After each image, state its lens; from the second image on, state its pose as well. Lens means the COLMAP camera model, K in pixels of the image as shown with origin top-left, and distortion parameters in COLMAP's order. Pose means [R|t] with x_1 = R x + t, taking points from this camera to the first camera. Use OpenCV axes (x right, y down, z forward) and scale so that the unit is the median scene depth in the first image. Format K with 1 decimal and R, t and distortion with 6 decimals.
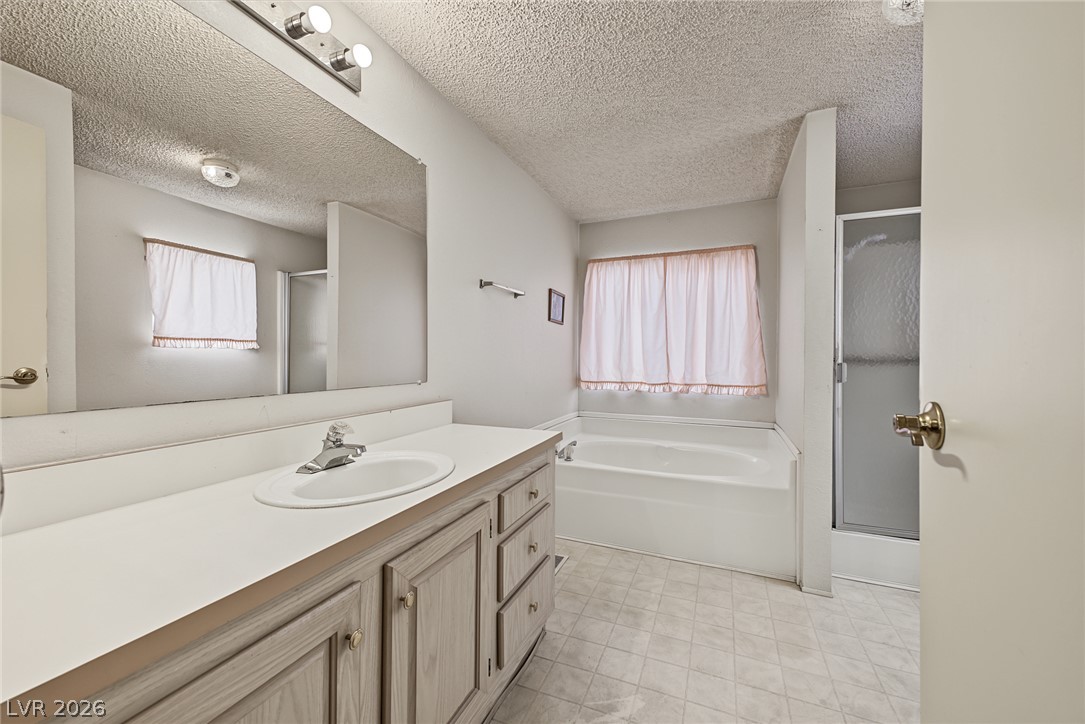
lens RADIAL K [[429.7, 0, 538.7], [0, 429.7, 358.9], [0, 0, 1]] dist [0.025557, -0.011334]
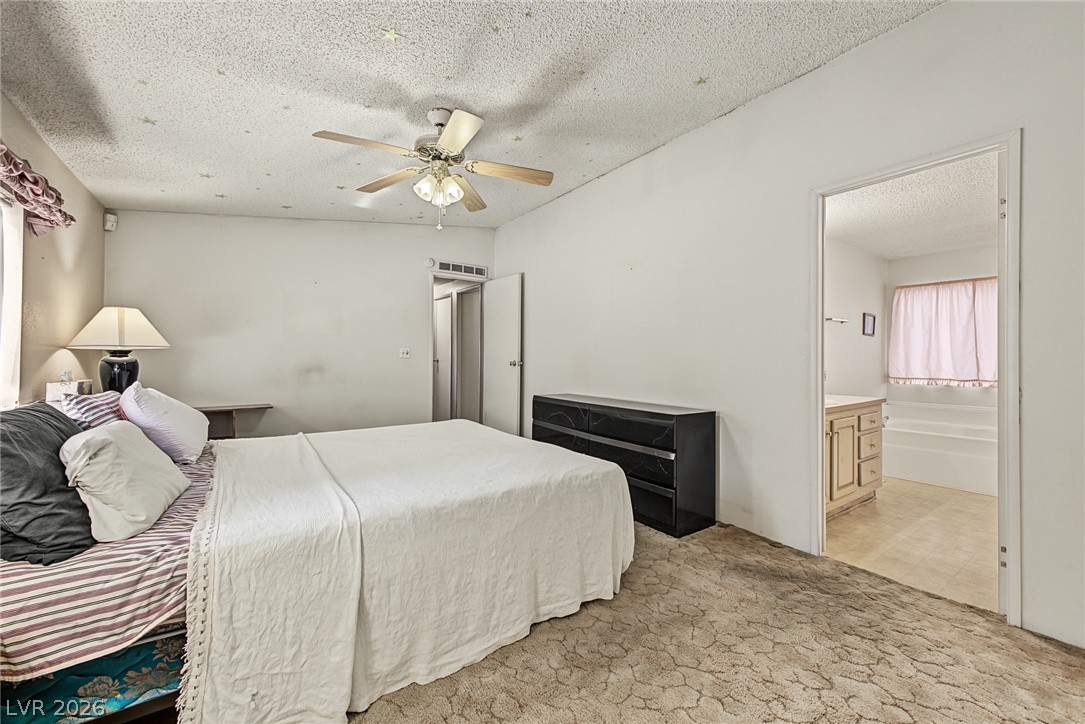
lens RADIAL K [[429.7, 0, 538.7], [0, 429.7, 358.9], [0, 0, 1]] dist [0.025557, -0.011334]
pose [[0.853281, -0.002021, -0.521447, -0.140186], [-0.002039, 0.999972, -0.007212, 0.006402], [0.521447, 0.007218, 0.853253, -0.799341]]
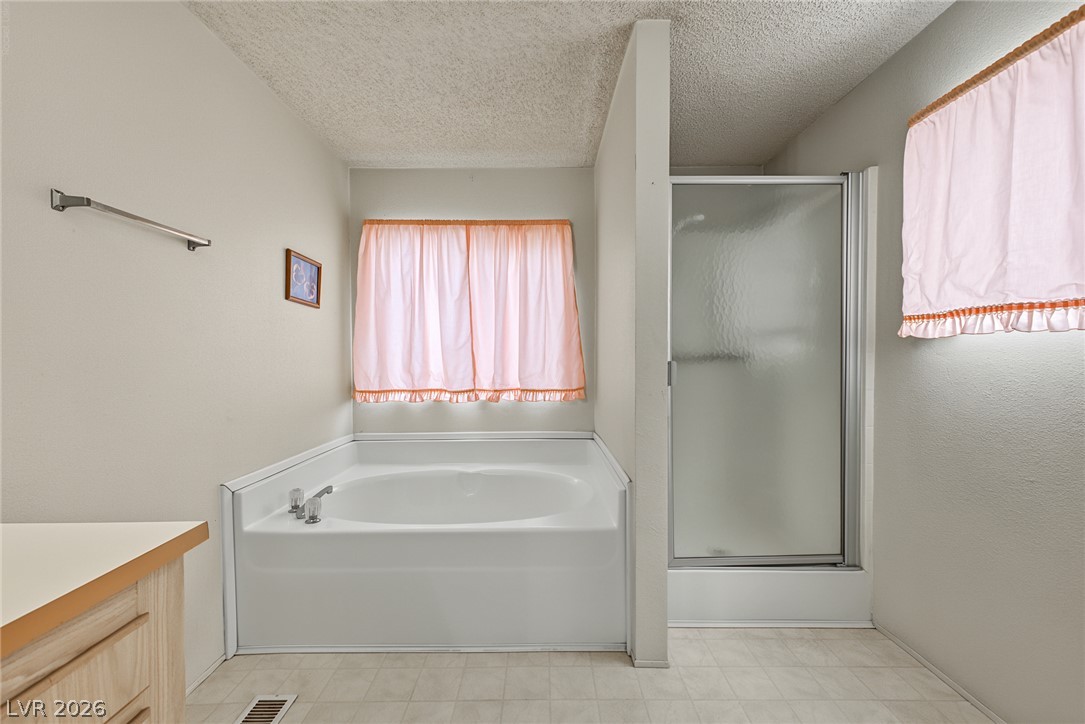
lens RADIAL K [[429.7, 0, 538.7], [0, 429.7, 358.9], [0, 0, 1]] dist [0.025557, -0.011334]
pose [[0.921710, -0.008701, 0.387782, 0.111135], [0.009232, 0.999957, 0.000493, 0.001449], [-0.387770, 0.003125, 0.921751, 0.246676]]
